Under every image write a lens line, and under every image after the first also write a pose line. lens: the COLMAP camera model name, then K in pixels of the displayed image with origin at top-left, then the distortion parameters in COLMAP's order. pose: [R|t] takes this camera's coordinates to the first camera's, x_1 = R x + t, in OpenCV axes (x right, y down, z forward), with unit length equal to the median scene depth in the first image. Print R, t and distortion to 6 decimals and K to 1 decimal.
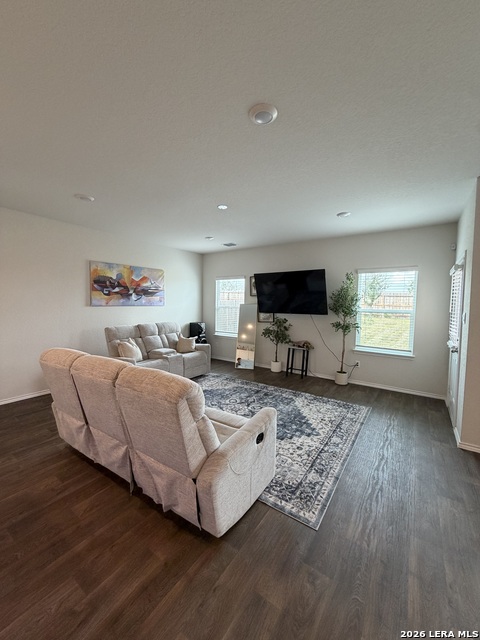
lens RADIAL K [[255.7, 0, 240.4], [0, 255.7, 318.6], [0, 0, 1]] dist [-0.001519, 0.000892]
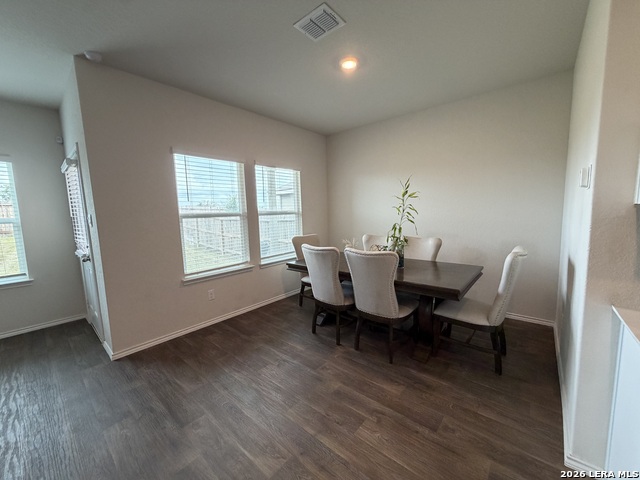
lens RADIAL K [[255.7, 0, 318.5], [0, 255.7, 240.5], [0, 0, 1]] dist [-0.001519, 0.000892]
pose [[0.109234, -0.131254, 0.985312, 0.047151], [0.089566, 0.988511, 0.121751, 0.017682], [-0.989973, 0.074951, 0.119735, 0.068873]]
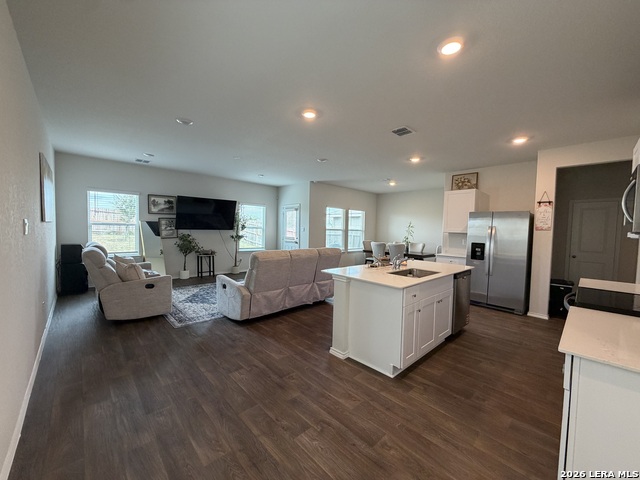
lens RADIAL K [[255.7, 0, 318.5], [0, 255.7, 240.5], [0, 0, 1]] dist [-0.001519, 0.000892]
pose [[0.211485, -0.054440, 0.975864, -1.050824], [0.036428, 0.998193, 0.047791, -0.005516], [-0.976702, 0.025442, 0.213086, 0.159753]]
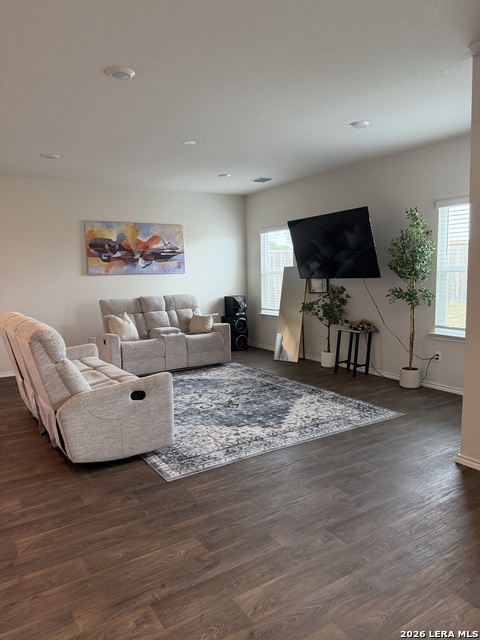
lens RADIAL K [[448.4, 0, 239.1], [0, 448.4, 322.6], [0, 0, 1]] dist [0.096609, -0.138105]
pose [[0.920587, 0.010239, -0.390404, 0.452163], [0.010940, 0.998588, 0.051987, 0.034840], [0.390385, -0.052130, 0.919174, -0.190144]]
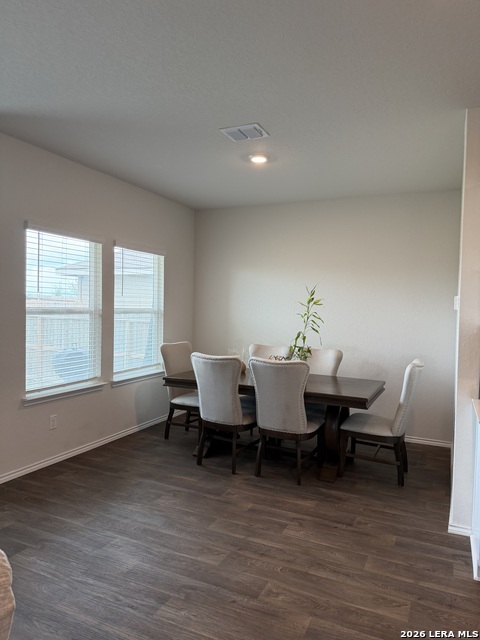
lens RADIAL K [[448.4, 0, 239.1], [0, 448.4, 322.6], [0, 0, 1]] dist [0.096609, -0.138105]
pose [[-0.163293, -0.056250, 0.984973, -0.237540], [0.031393, 0.997571, 0.062174, -0.014178], [-0.986078, 0.041073, -0.161130, 0.227570]]
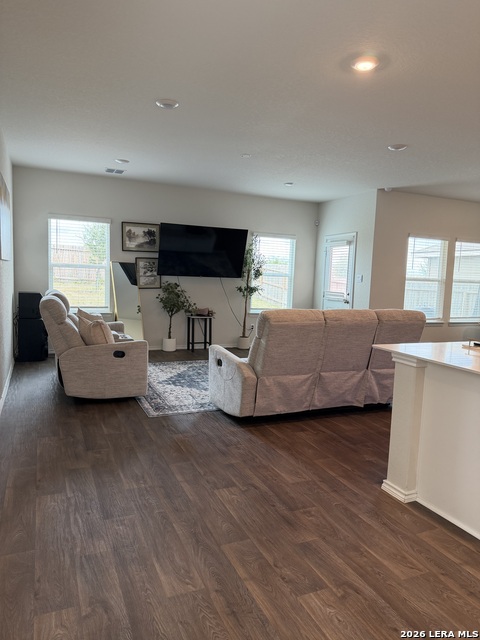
lens RADIAL K [[448.4, 0, 239.1], [0, 448.4, 322.6], [0, 0, 1]] dist [0.096609, -0.138105]
pose [[0.529367, -0.083802, 0.844244, -1.072721], [0.021030, 0.996100, 0.085690, 0.008797], [-0.848133, -0.027607, 0.529064, 0.113354]]
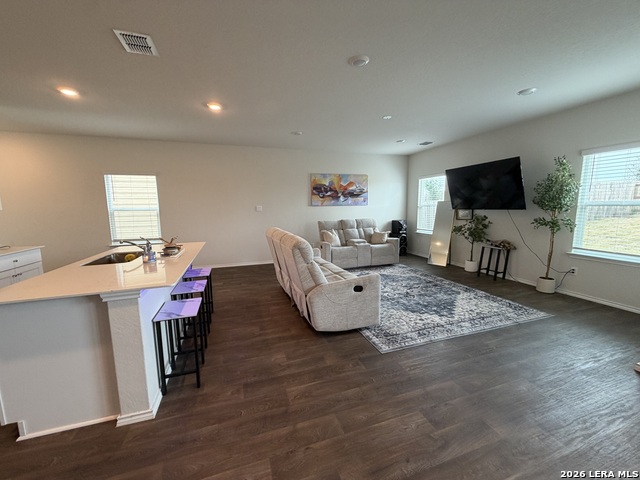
lens RADIAL K [[255.7, 0, 318.5], [0, 255.7, 240.5], [0, 0, 1]] dist [-0.001519, 0.000892]
pose [[0.798897, 0.055593, -0.598894, 0.298706], [-0.012525, 0.997041, 0.075844, 0.032578], [0.601338, -0.053090, 0.797229, -0.115826]]
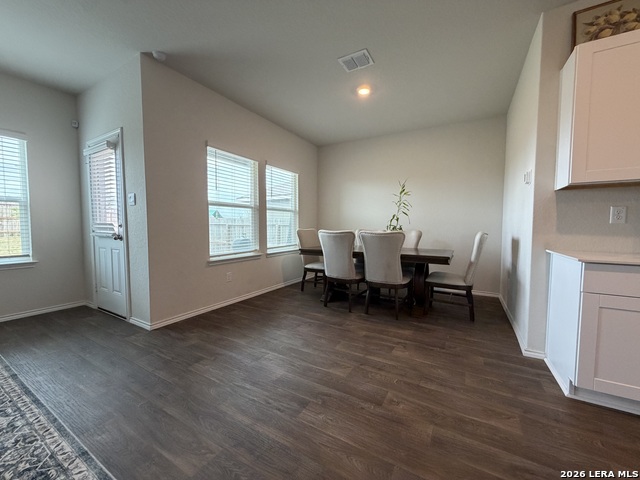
lens RADIAL K [[255.7, 0, 318.5], [0, 255.7, 240.5], [0, 0, 1]] dist [-0.001519, 0.000892]
pose [[-0.076942, -0.073754, 0.994304, -0.083057], [0.053511, 0.995517, 0.077984, 0.068608], [-0.995599, 0.059206, -0.072650, 0.234168]]
